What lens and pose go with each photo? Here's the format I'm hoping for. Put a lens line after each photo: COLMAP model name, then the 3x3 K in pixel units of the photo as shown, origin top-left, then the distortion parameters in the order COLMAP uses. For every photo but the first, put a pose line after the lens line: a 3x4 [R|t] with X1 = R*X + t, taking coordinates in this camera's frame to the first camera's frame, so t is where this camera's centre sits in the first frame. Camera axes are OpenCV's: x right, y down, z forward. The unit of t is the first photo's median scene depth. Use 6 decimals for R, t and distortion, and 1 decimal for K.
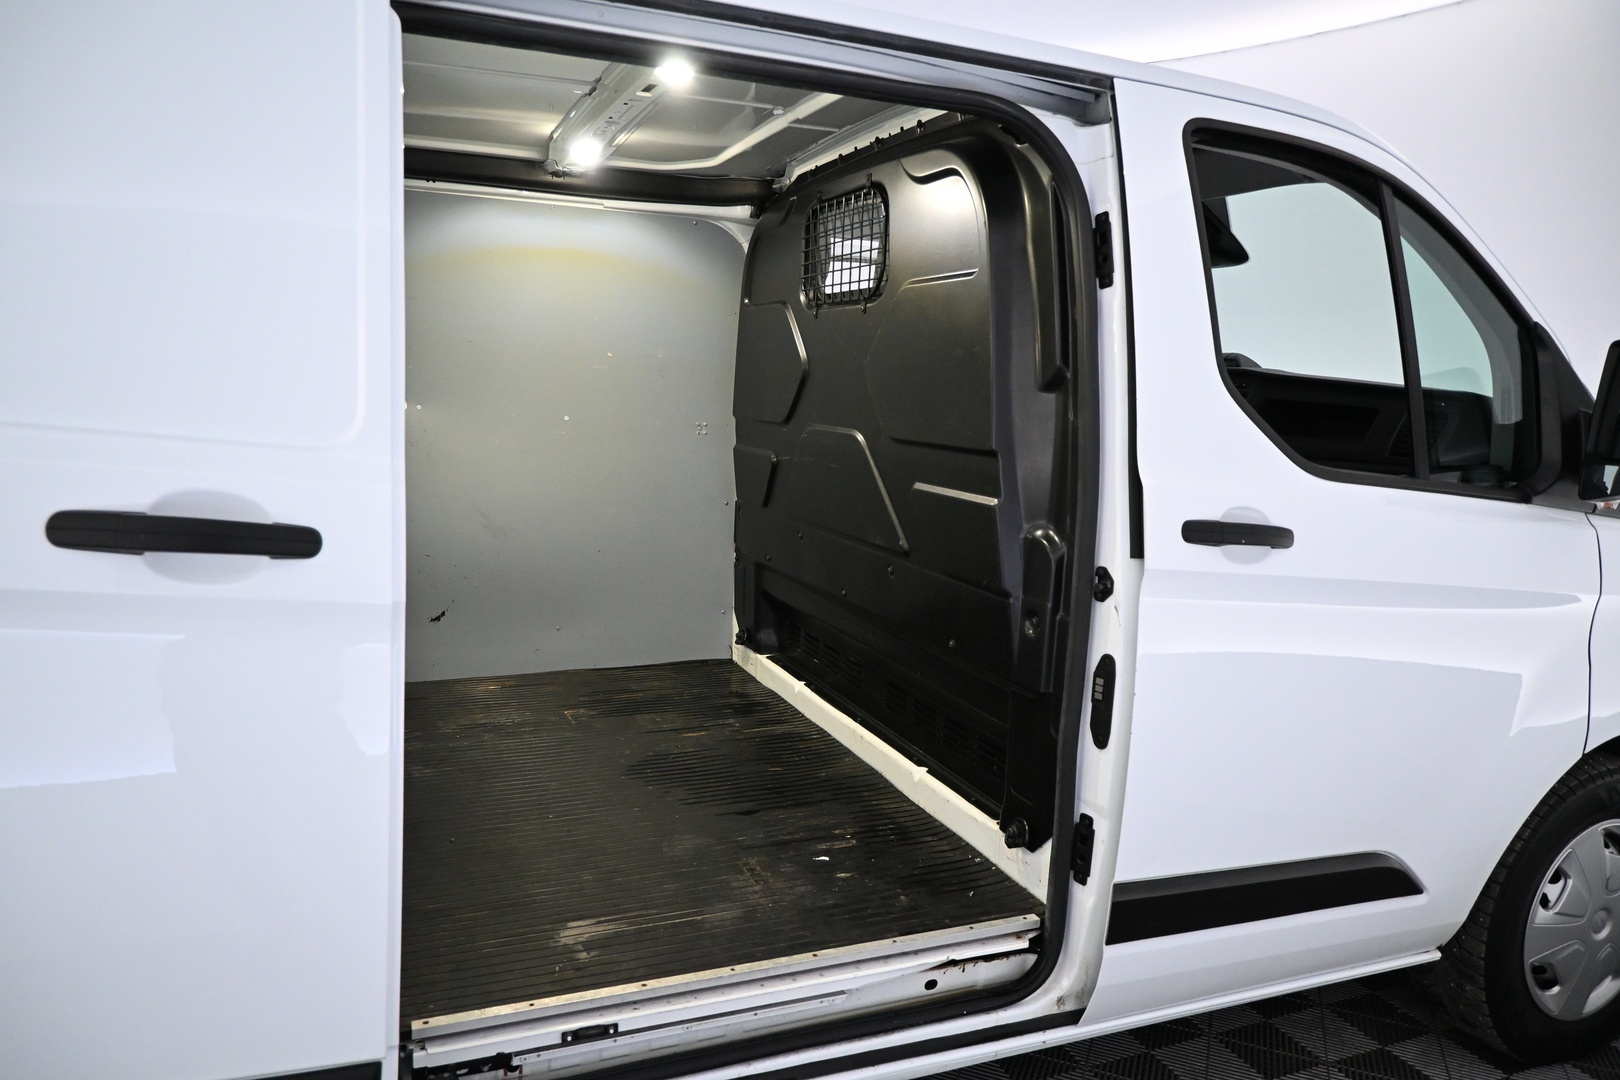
lens RADIAL K [[1115.0, 0, 810.0], [0, 1115.0, 540.0], [0, 0, 1]] dist [-0.000099, 0.002004]
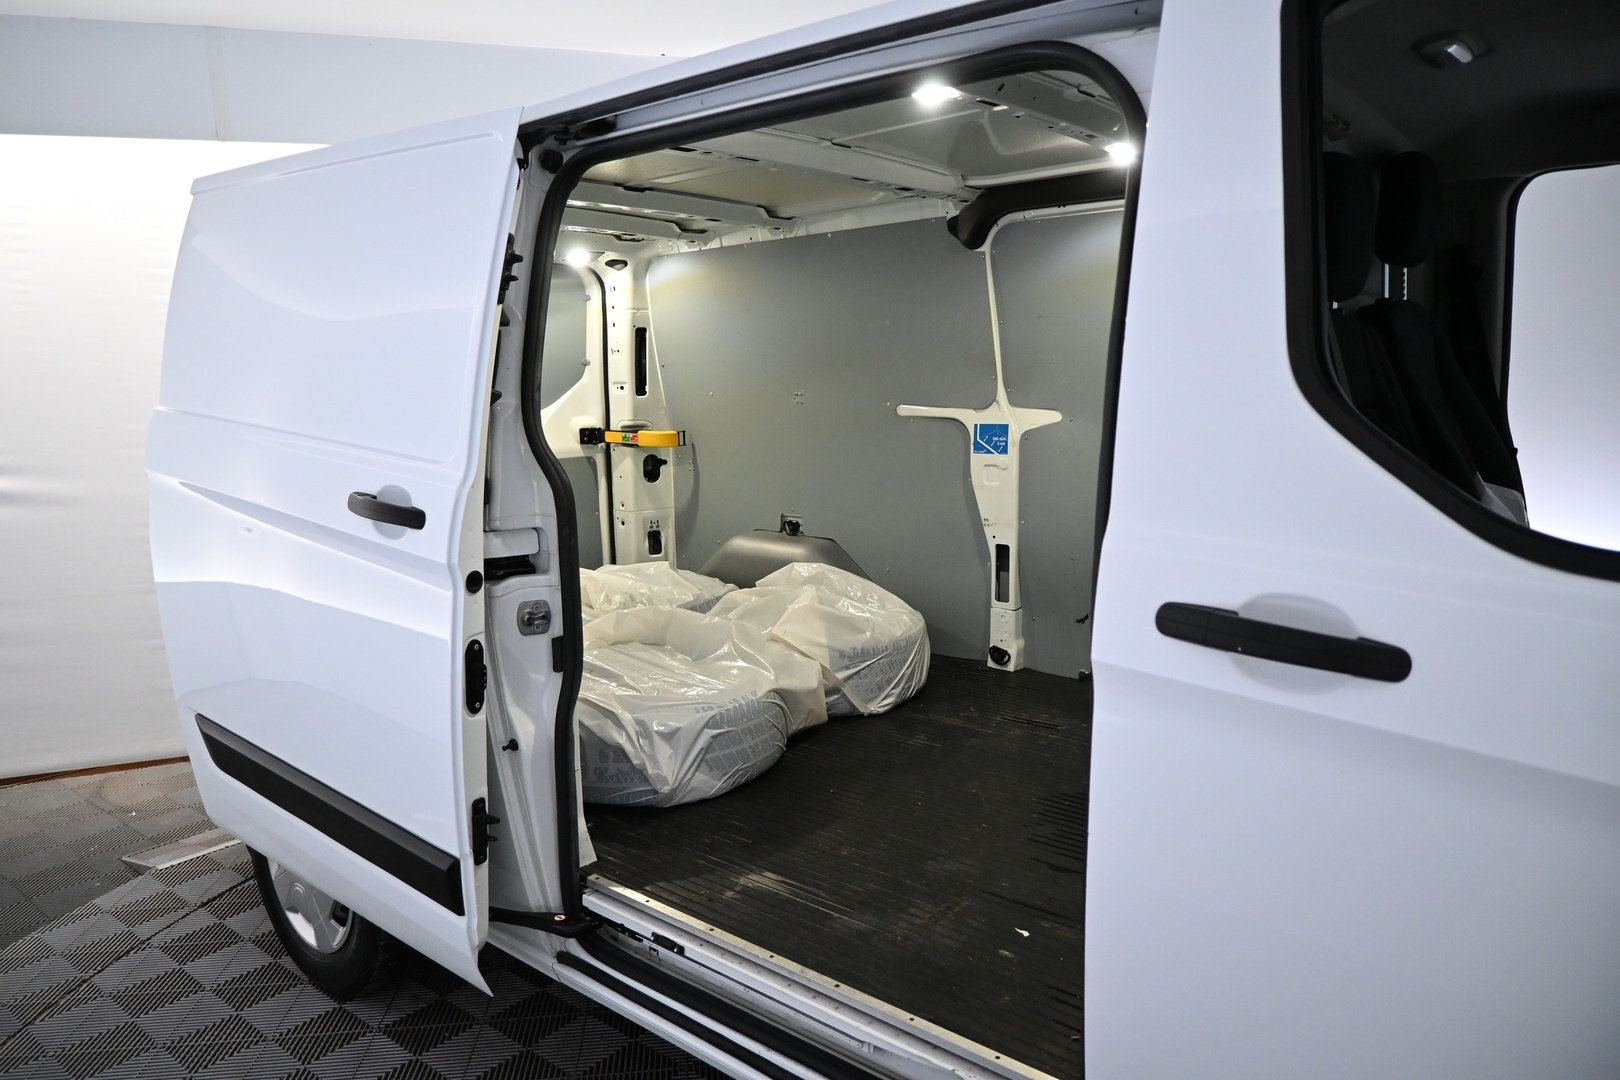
lens RADIAL K [[1115.0, 0, 810.0], [0, 1115.0, 540.0], [0, 0, 1]] dist [-0.000099, 0.002004]
pose [[0.441919, 0.091270, -0.892400, 0.820946], [-0.087900, 0.994429, 0.058176, -0.073945], [0.892738, 0.052733, 0.447479, 0.505691]]
